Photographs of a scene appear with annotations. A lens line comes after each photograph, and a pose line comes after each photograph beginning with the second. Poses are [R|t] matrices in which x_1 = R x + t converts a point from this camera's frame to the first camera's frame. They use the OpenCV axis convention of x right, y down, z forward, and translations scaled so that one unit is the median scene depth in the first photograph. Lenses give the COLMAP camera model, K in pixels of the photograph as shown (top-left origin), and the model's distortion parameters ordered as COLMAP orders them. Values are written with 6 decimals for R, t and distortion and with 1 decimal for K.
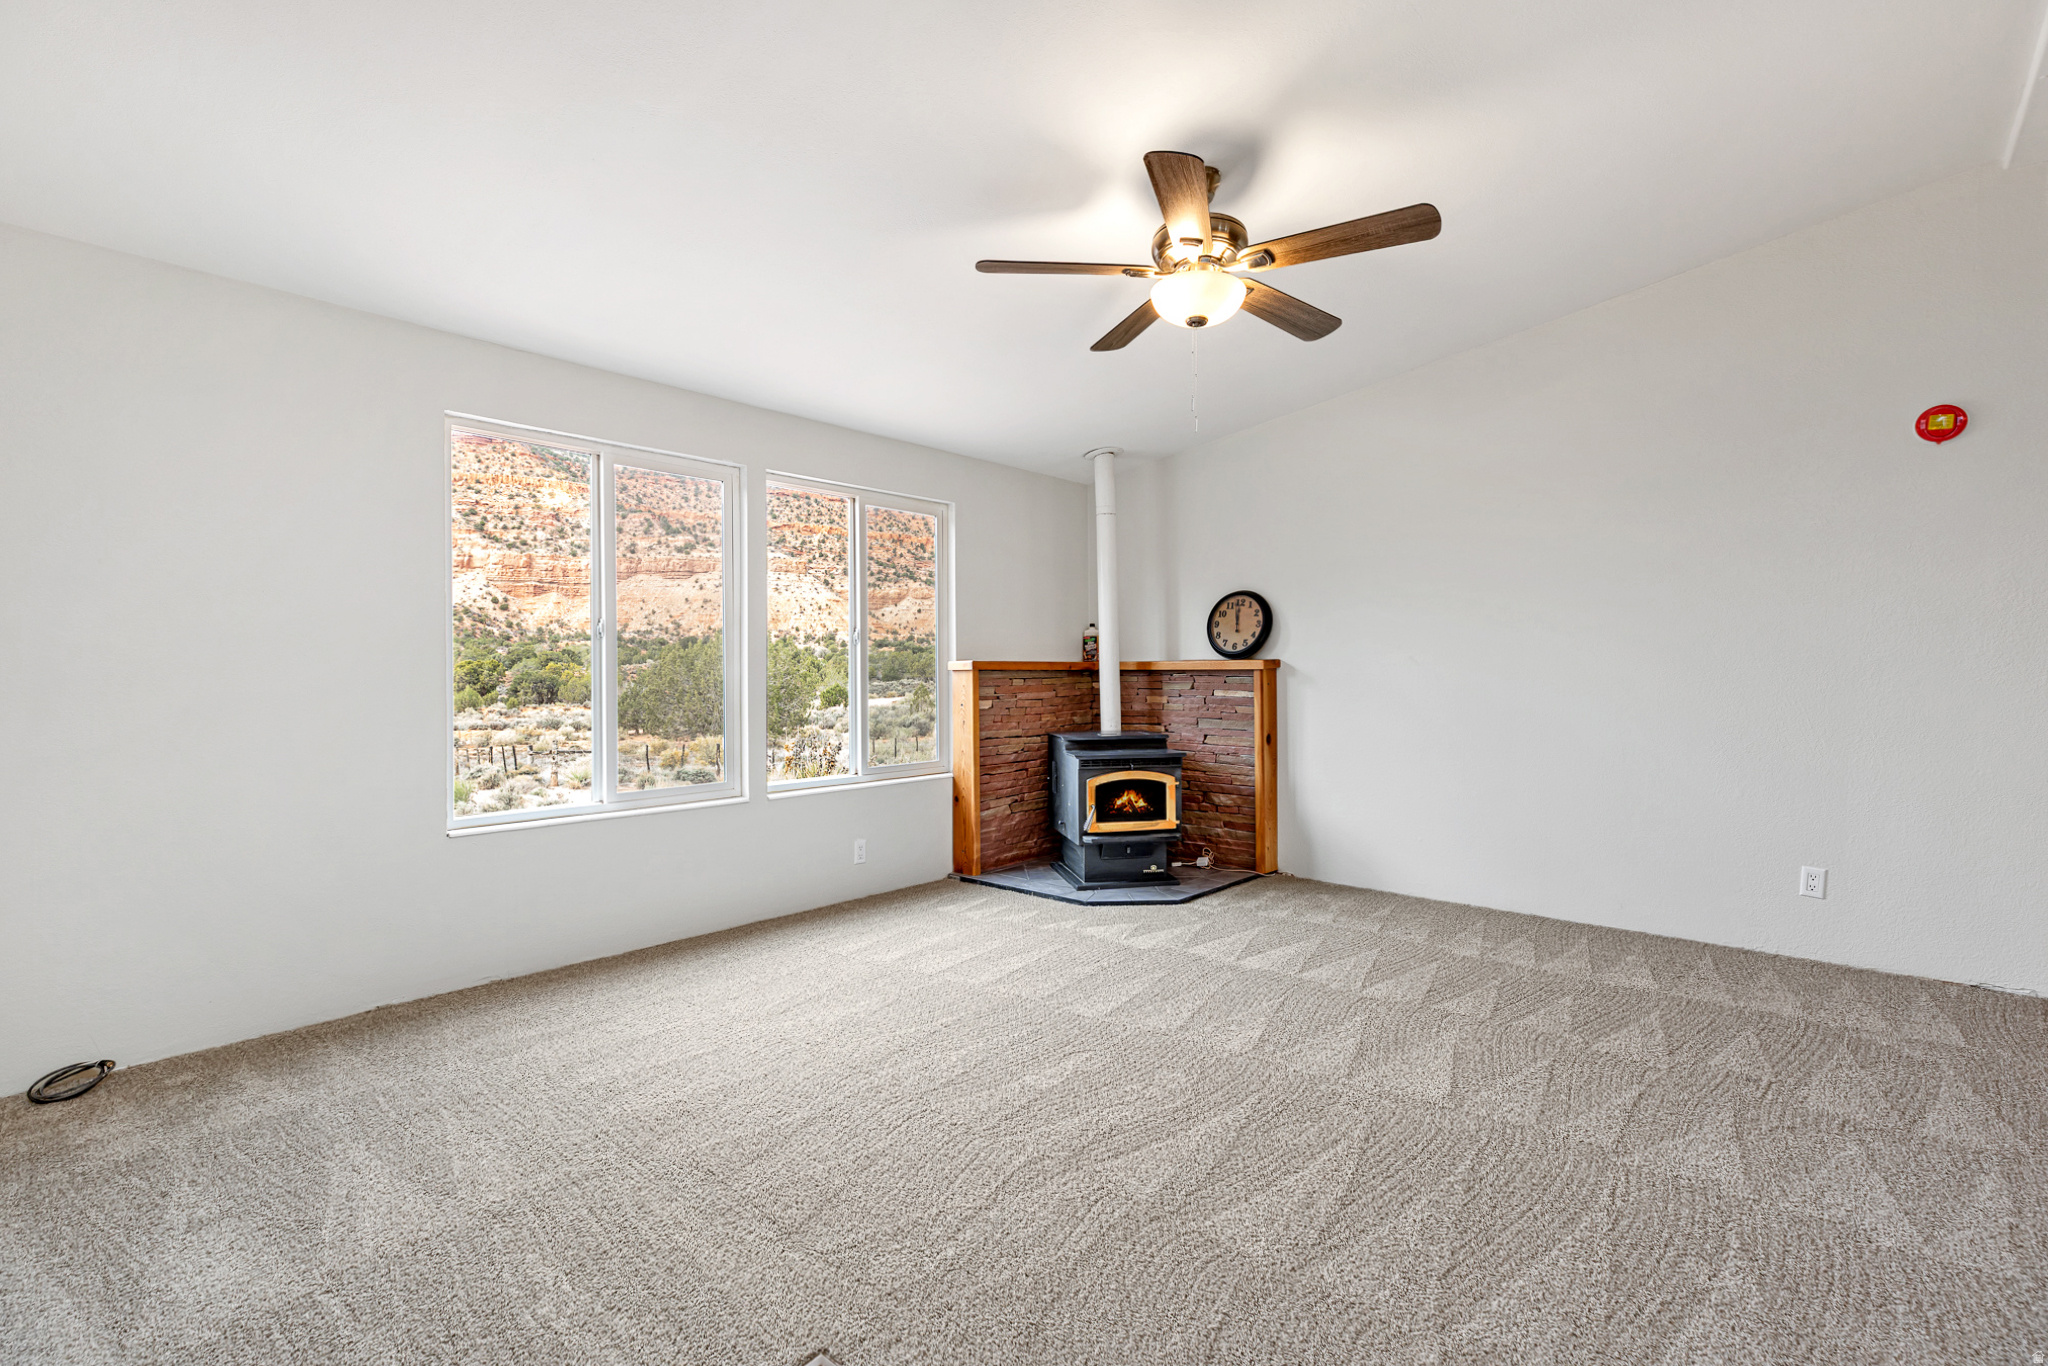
lens RADIAL K [[932.5, 0, 1024.6], [0, 932.5, 667.0], [0, 0, 1]] dist [0.012366, -0.000145]
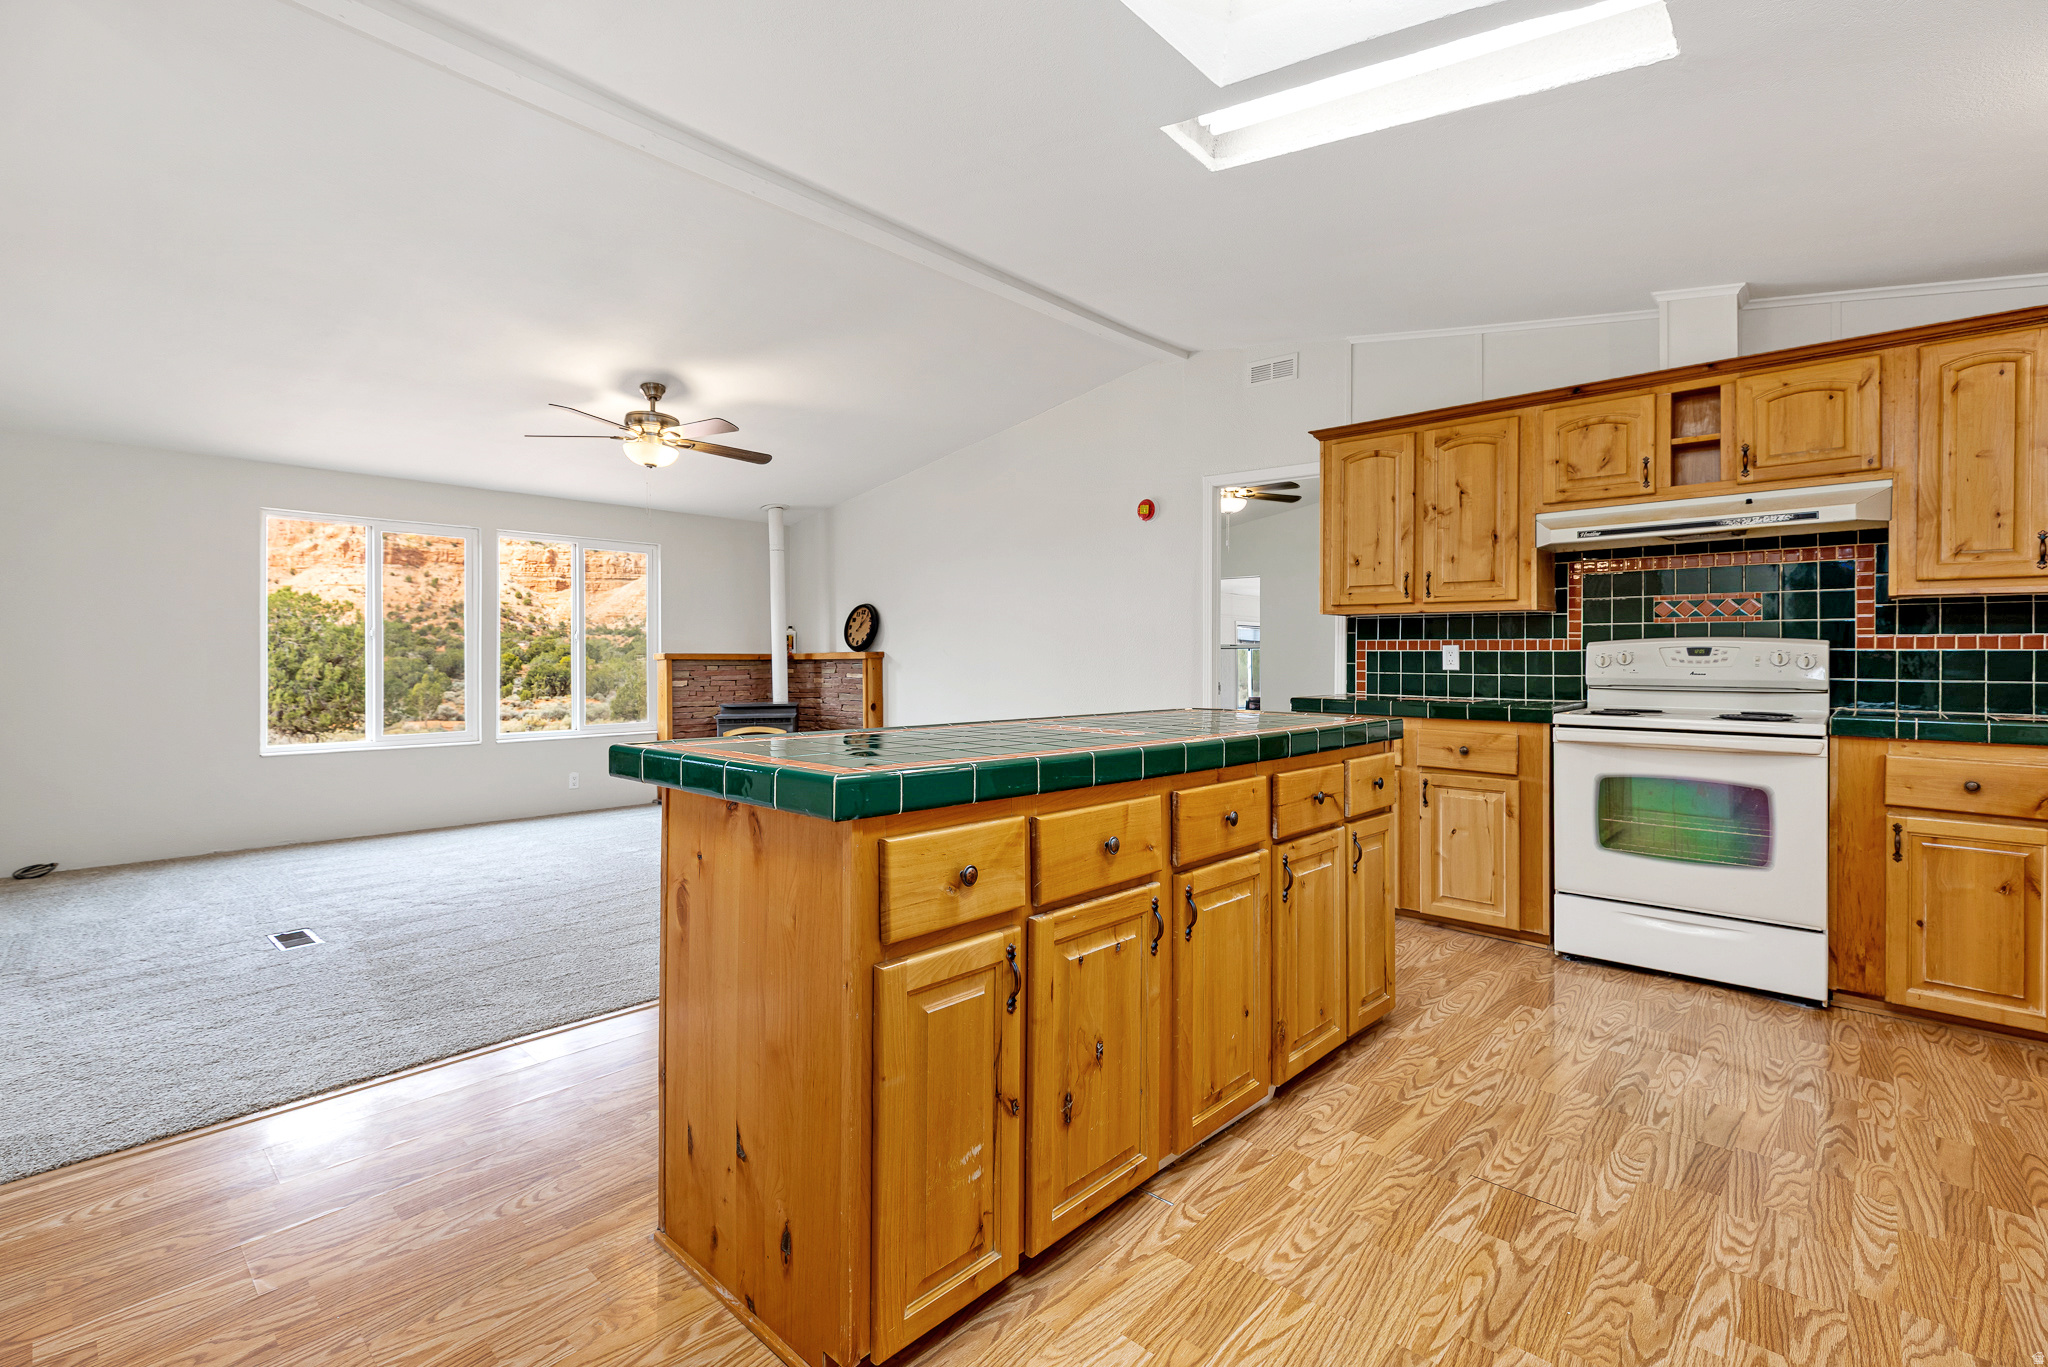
lens RADIAL K [[932.5, 0, 1024.6], [0, 932.5, 667.5], [0, 0, 1]] dist [0.012366, -0.000145]
pose [[0.999715, -0.002671, -0.023720, 0.497353], [0.002877, 0.999958, 0.008651, 0.004244], [0.023696, -0.008717, 0.999681, -0.413703]]
